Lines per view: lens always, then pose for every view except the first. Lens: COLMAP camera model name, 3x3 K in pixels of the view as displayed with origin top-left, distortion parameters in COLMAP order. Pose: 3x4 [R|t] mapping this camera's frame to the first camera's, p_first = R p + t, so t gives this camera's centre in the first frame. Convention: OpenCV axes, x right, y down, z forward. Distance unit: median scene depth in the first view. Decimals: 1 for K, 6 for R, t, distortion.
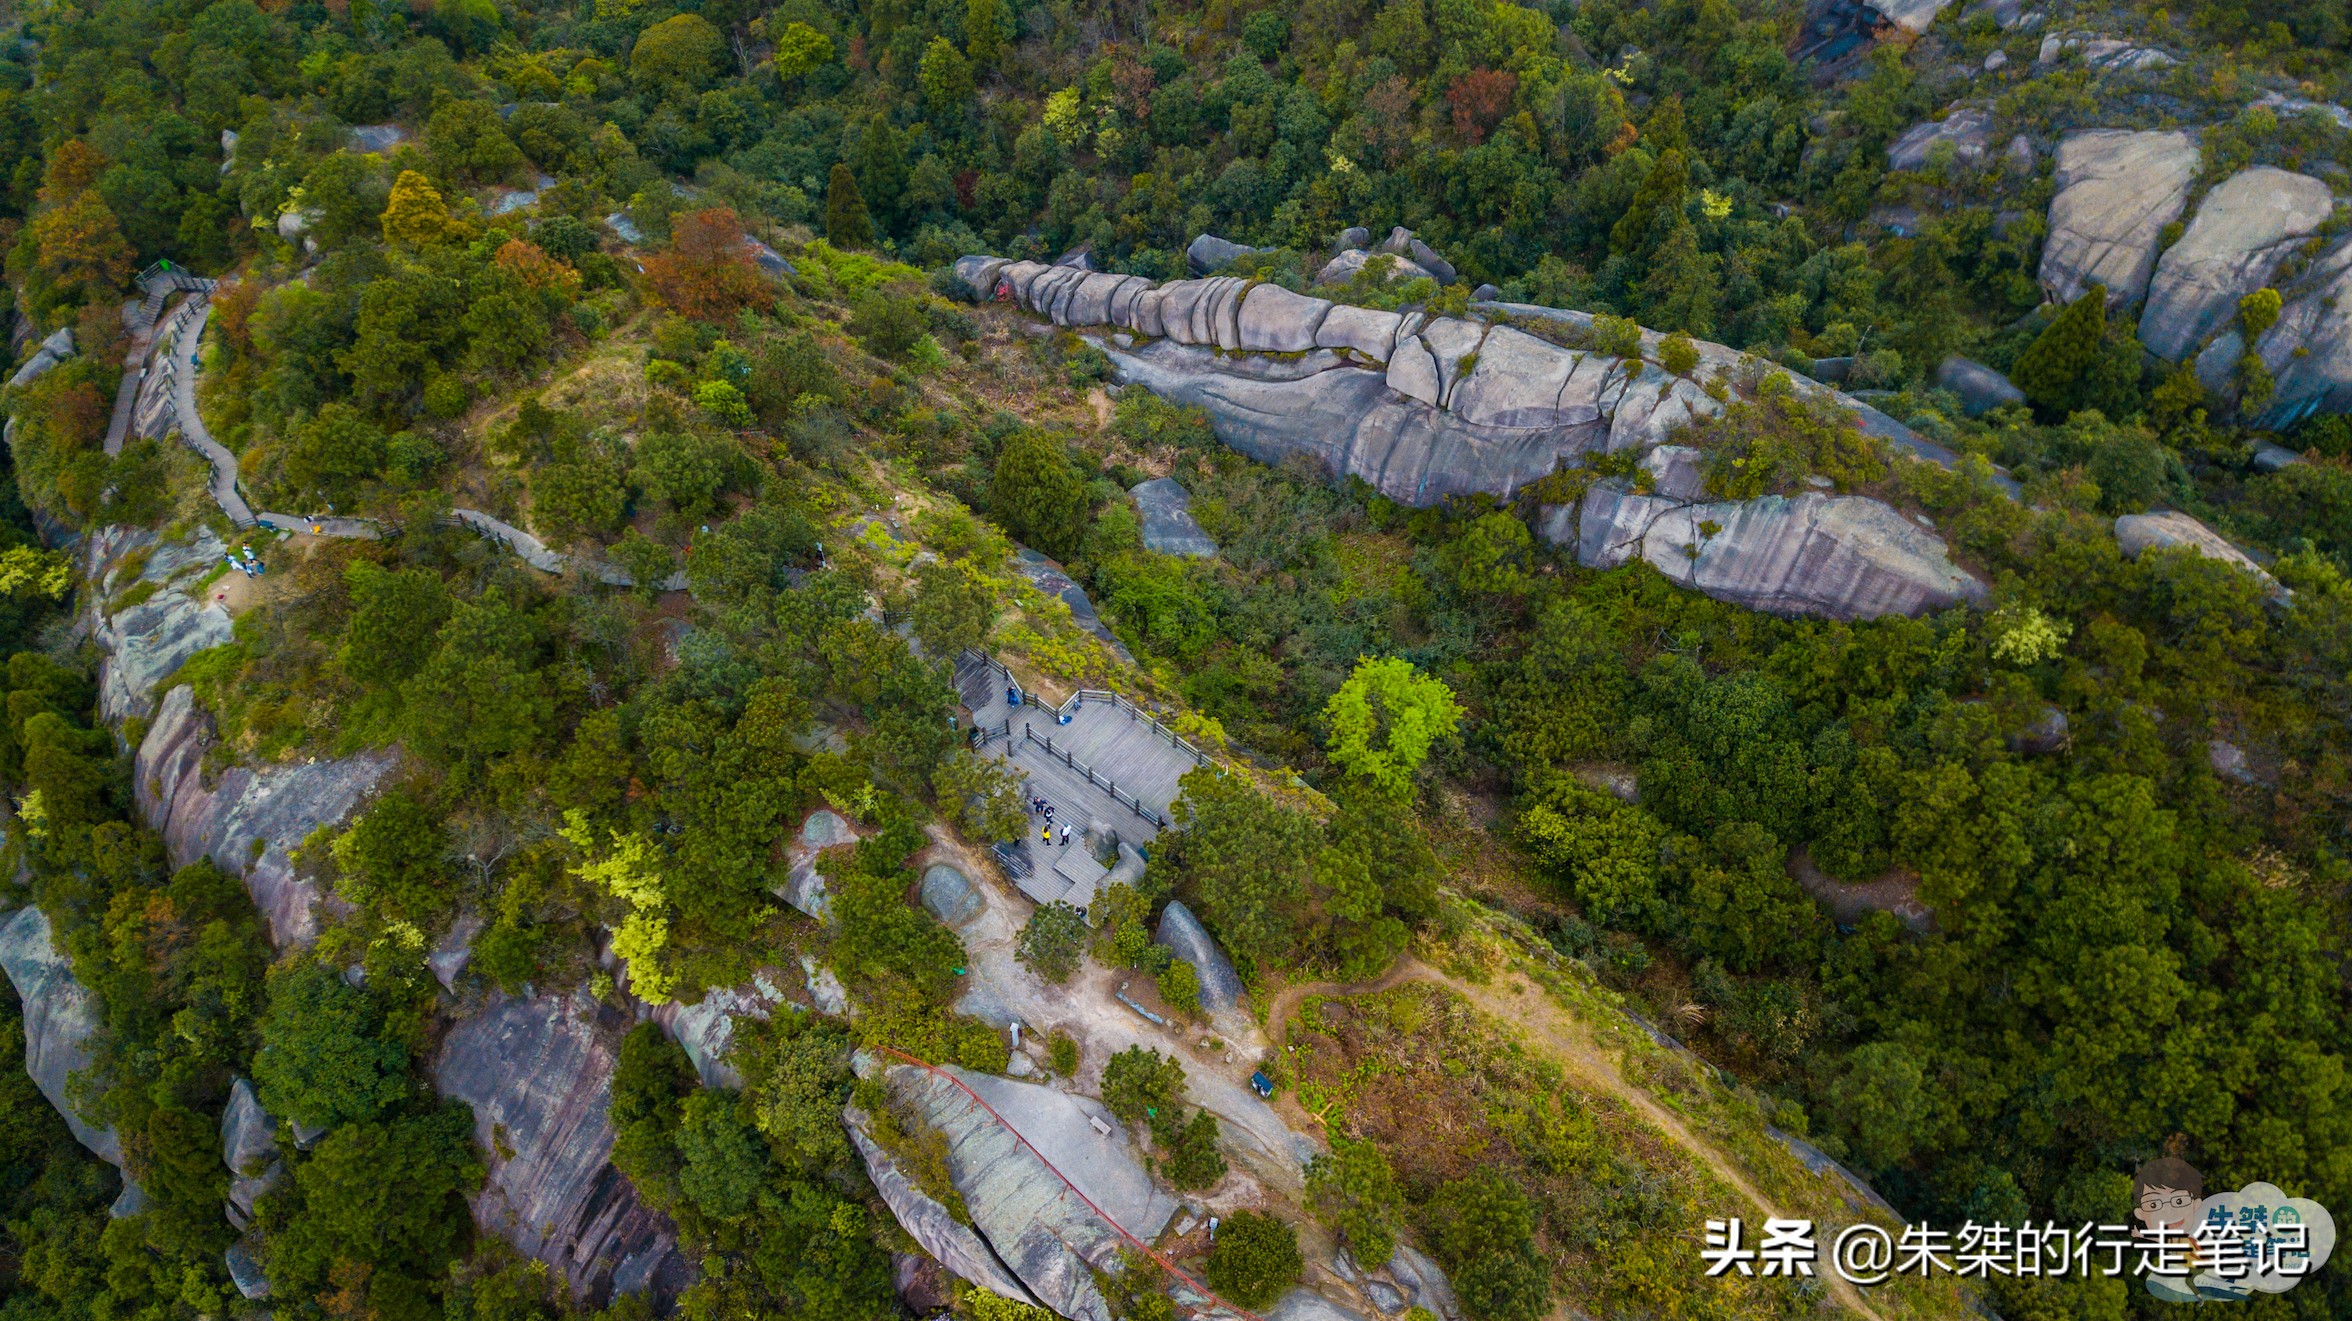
lens RADIAL K [[1859.9, 0, 1186.3], [0, 1859.9, 699.8], [0, 0, 1]] dist [0.056807, -0.184331]
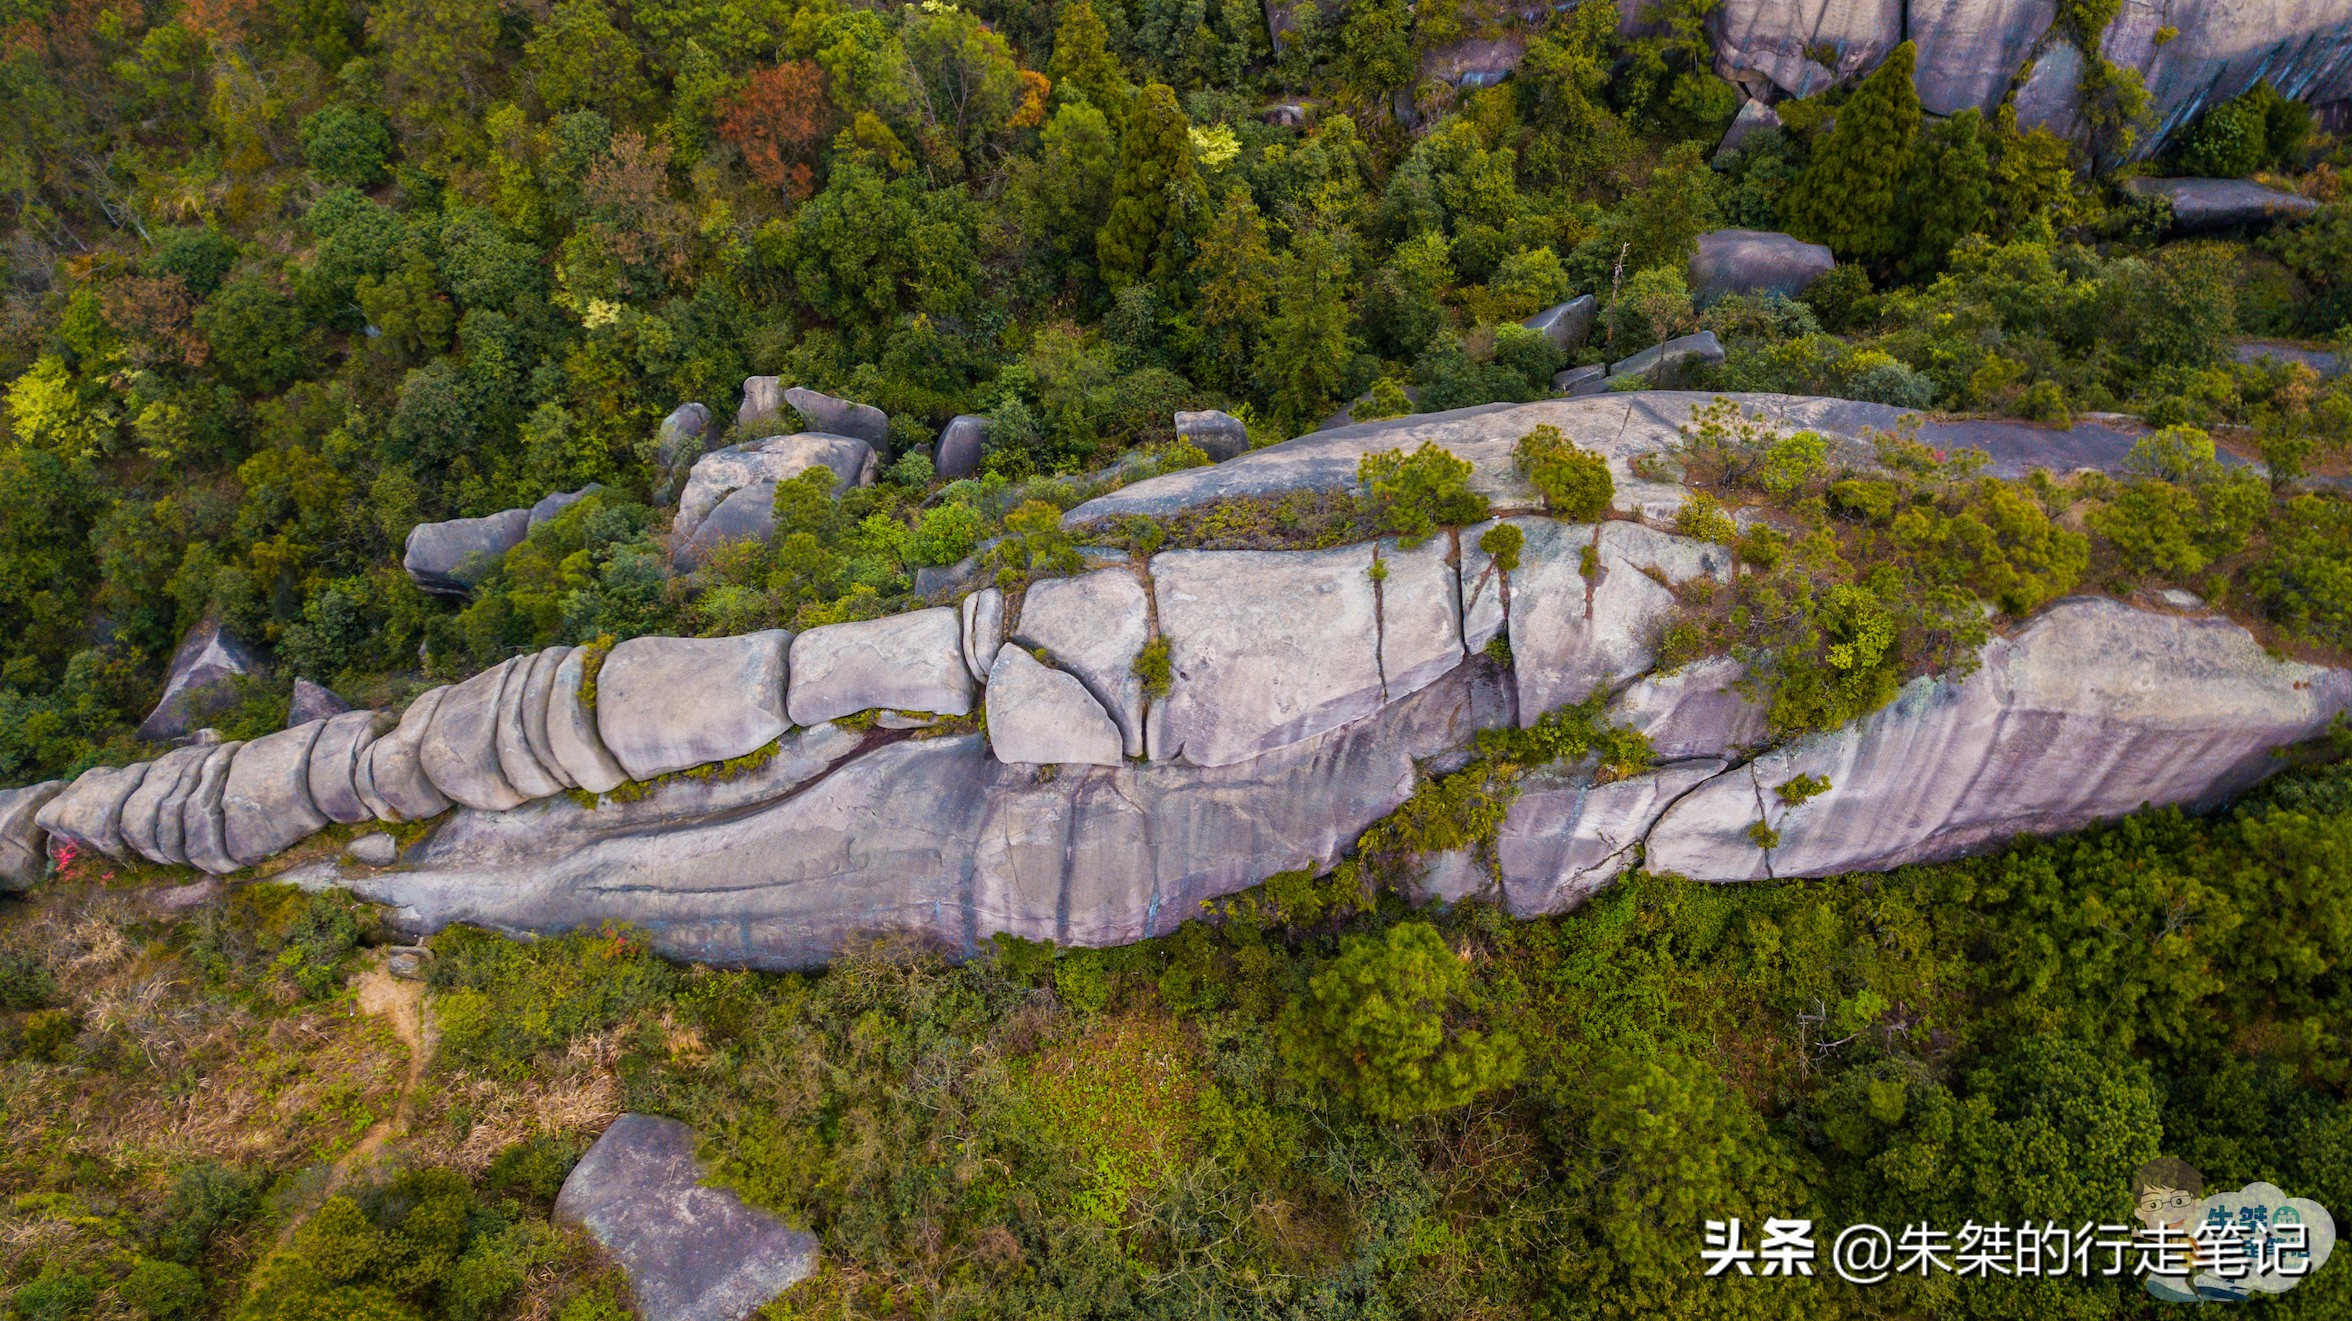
lens RADIAL K [[1822.3, 0, 1202.7], [0, 1822.3, 652.2], [0, 0, 1]] dist [0.049668, -0.053456]
pose [[0.837777, -0.443286, 0.318792, 0.017509], [0.441491, 0.893493, 0.082192, -0.203029], [-0.321273, 0.071885, 0.944254, 0.539534]]
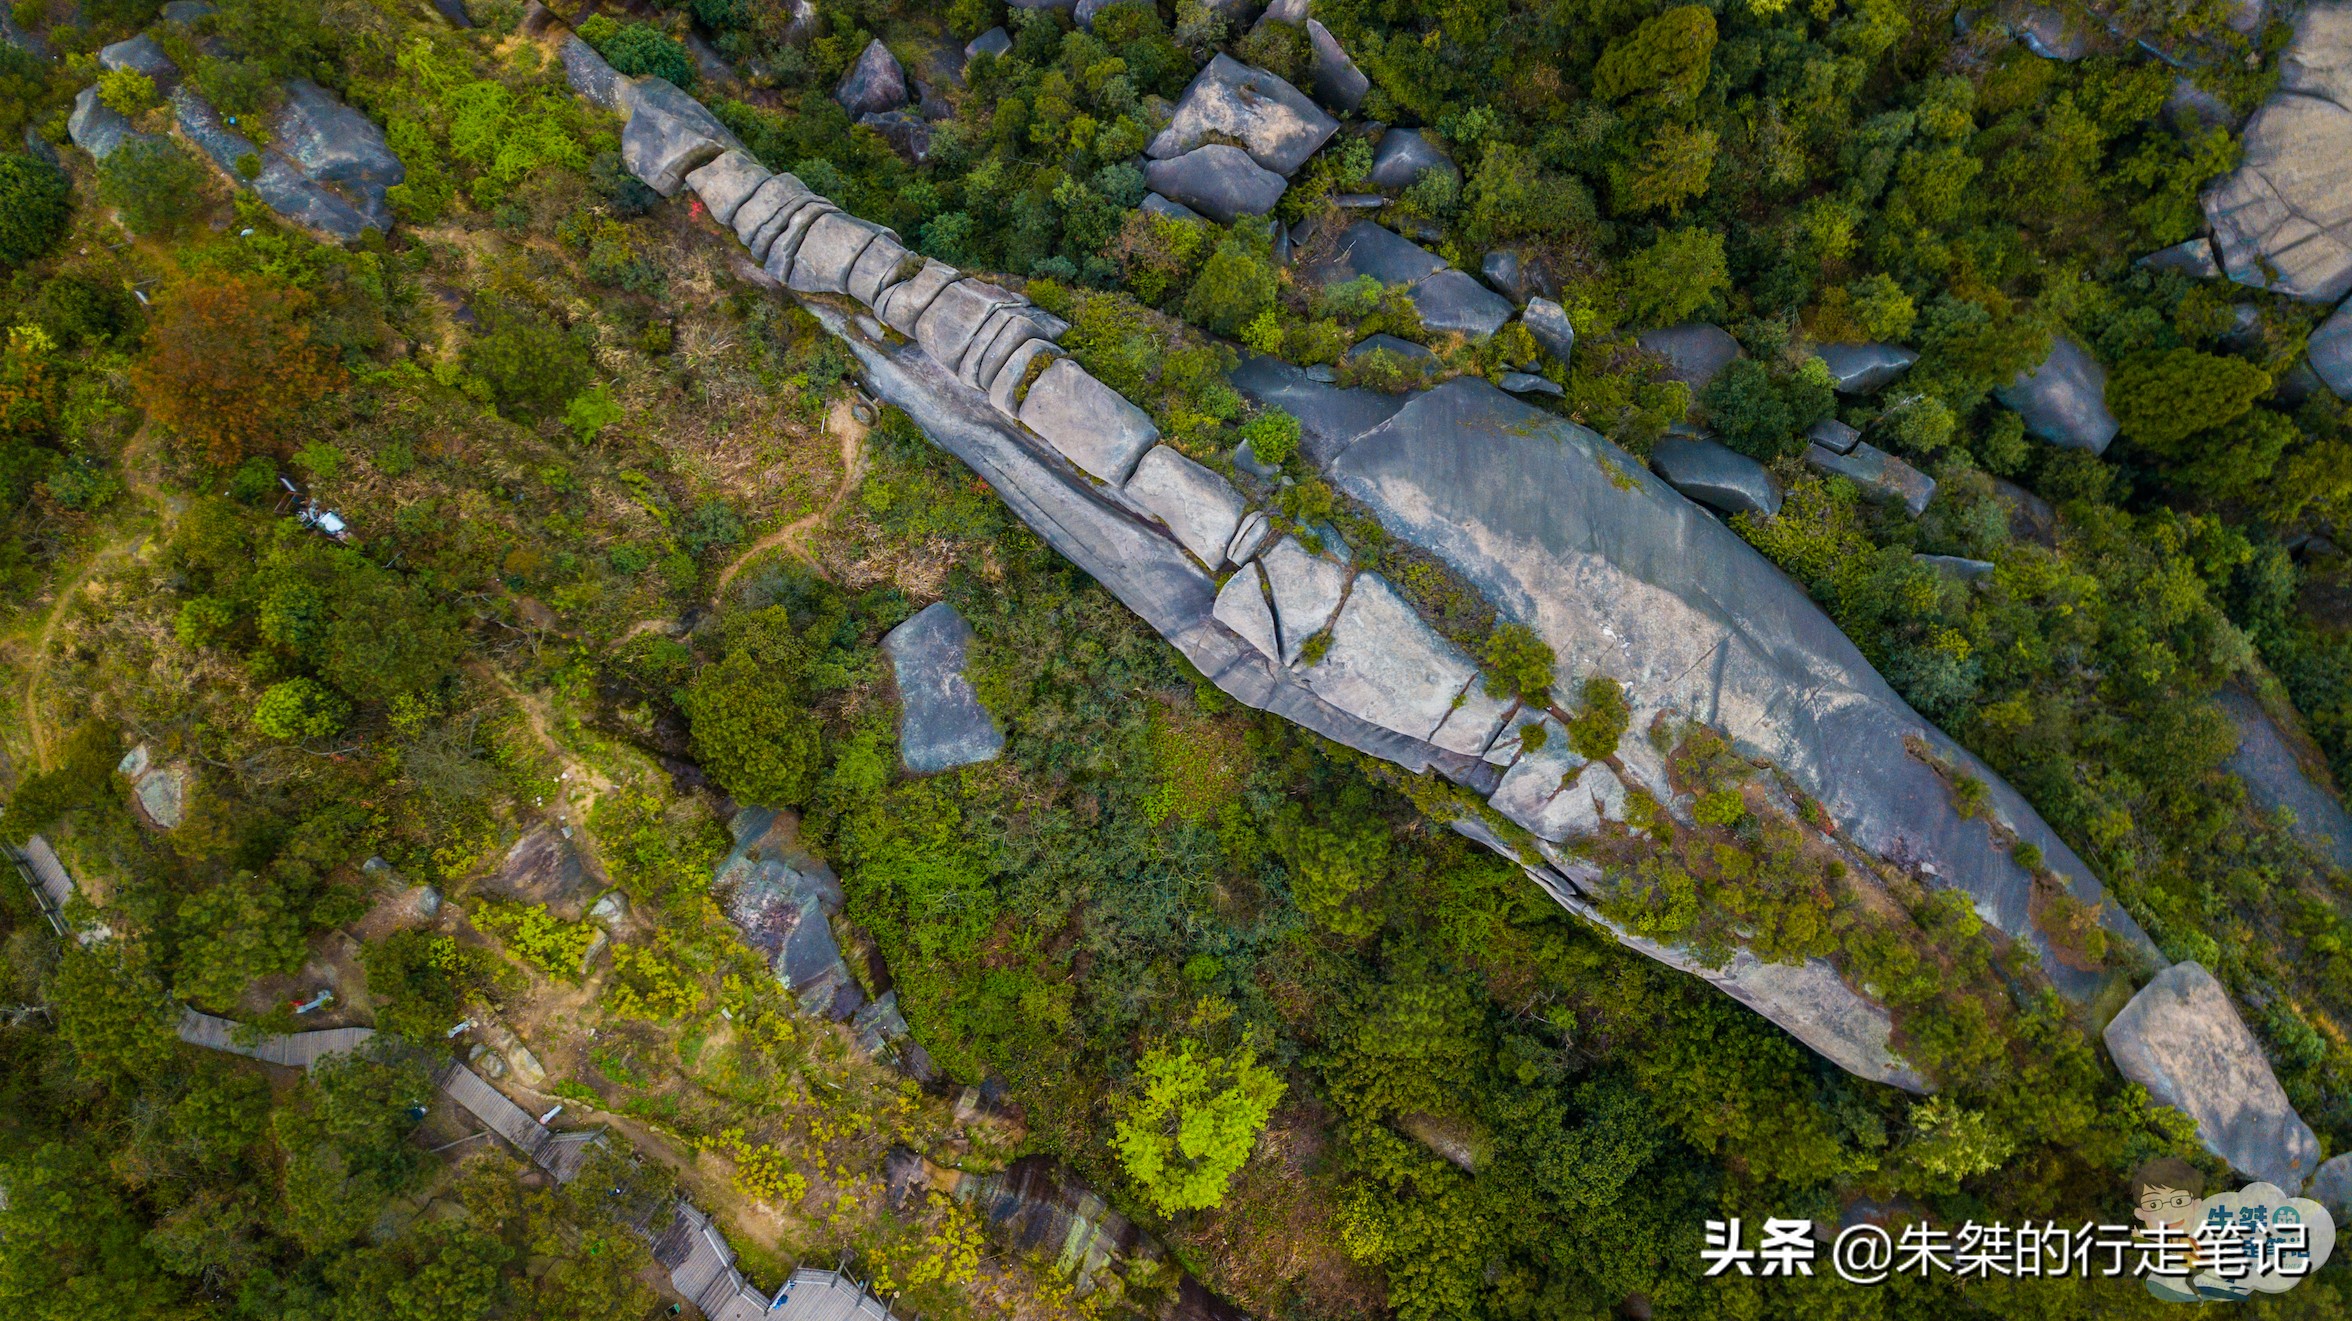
lens RADIAL K [[1859.9, 0, 1186.3], [0, 1859.9, 699.8], [0, 0, 1]] dist [0.056807, -0.184331]
pose [[0.999944, -0.003711, -0.009960, 0.101626], [0.009123, 0.780569, 0.625003, -0.580288], [0.005455, -0.625058, 0.780559, 0.402813]]
